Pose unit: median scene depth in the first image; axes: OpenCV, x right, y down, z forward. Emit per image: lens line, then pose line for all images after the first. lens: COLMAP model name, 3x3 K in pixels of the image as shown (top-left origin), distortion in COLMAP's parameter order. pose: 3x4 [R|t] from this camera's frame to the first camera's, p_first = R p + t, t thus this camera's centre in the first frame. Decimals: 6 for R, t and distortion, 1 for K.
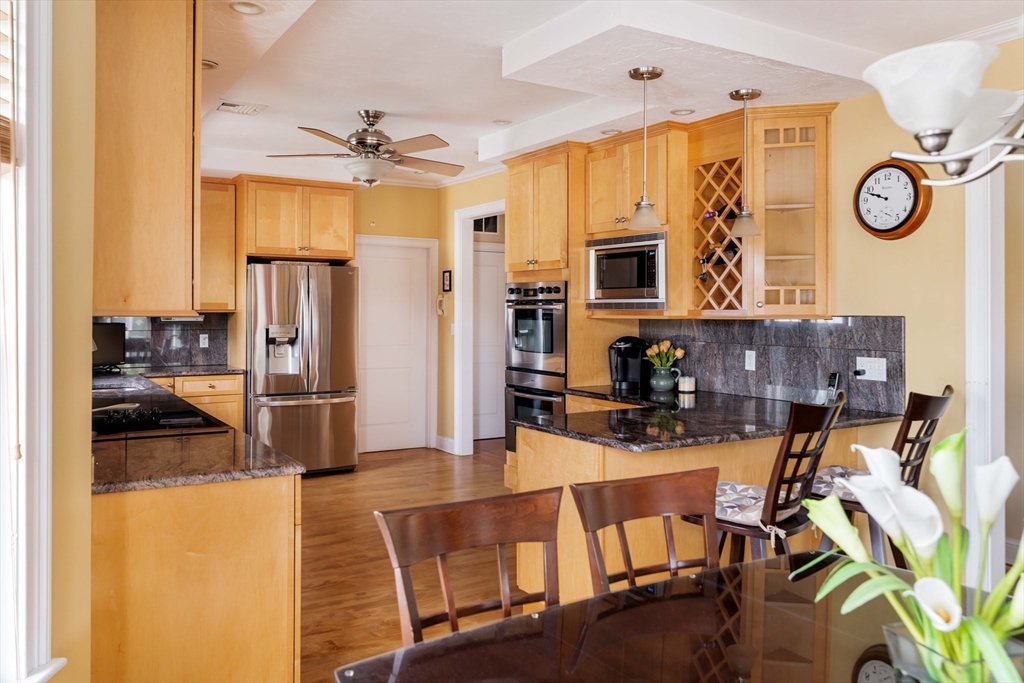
lens RADIAL K [[814.9, 0, 491.8], [0, 814.9, 317.3], [0, 0, 1]] dist [-0.000459, 0.000161]
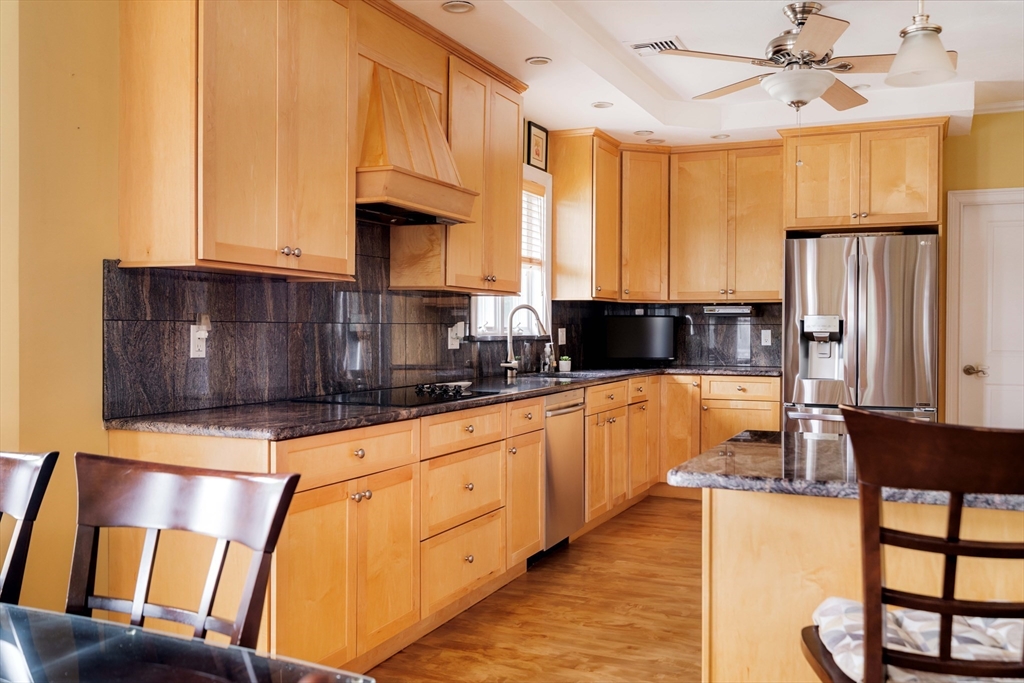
lens RADIAL K [[923.5, 0, 512.0], [0, 923.5, 341.5], [0, 0, 1]] dist [-0.005024, -0.006178]
pose [[0.576703, 0.013298, -0.816846, 0.299603], [-0.013428, 0.999887, 0.006798, 0.032942], [0.816844, 0.007048, 0.576816, 0.264234]]
